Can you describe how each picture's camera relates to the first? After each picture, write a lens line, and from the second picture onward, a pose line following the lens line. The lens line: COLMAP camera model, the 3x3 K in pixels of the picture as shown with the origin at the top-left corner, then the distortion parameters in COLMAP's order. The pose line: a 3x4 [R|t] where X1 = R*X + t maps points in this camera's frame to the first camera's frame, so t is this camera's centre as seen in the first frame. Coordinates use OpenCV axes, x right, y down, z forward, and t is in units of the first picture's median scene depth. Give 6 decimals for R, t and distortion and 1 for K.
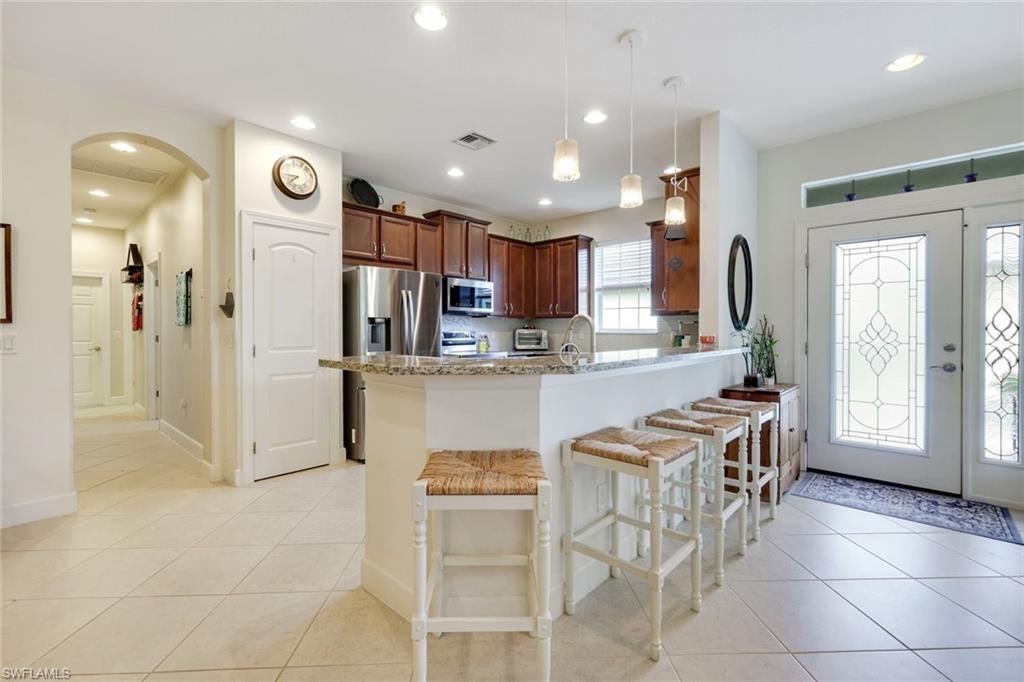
lens RADIAL K [[448.9, 0, 513.4], [0, 448.9, 336.5], [0, 0, 1]] dist [0.000259, -0.000025]
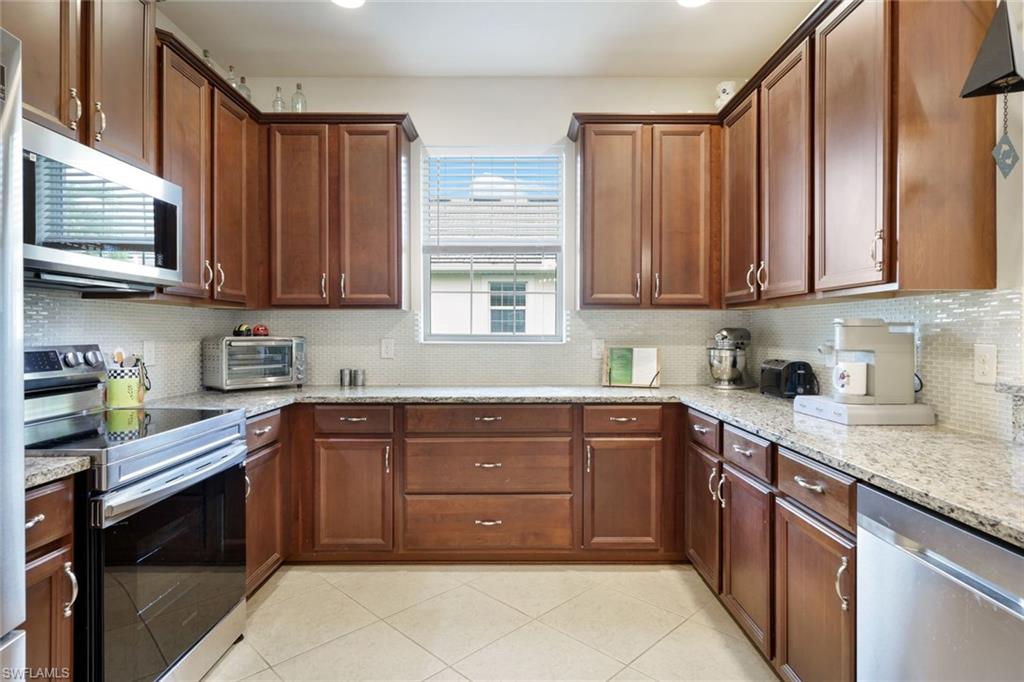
lens RADIAL K [[535.3, 0, 512.0], [0, 535.3, 341.0], [0, 0, 1]] dist [0.000884, 0.000026]
pose [[0.732465, -0.013068, 0.680679, -0.123723], [0.012882, 0.999903, 0.005335, -0.012000], [-0.680682, 0.004861, 0.732562, 0.533826]]
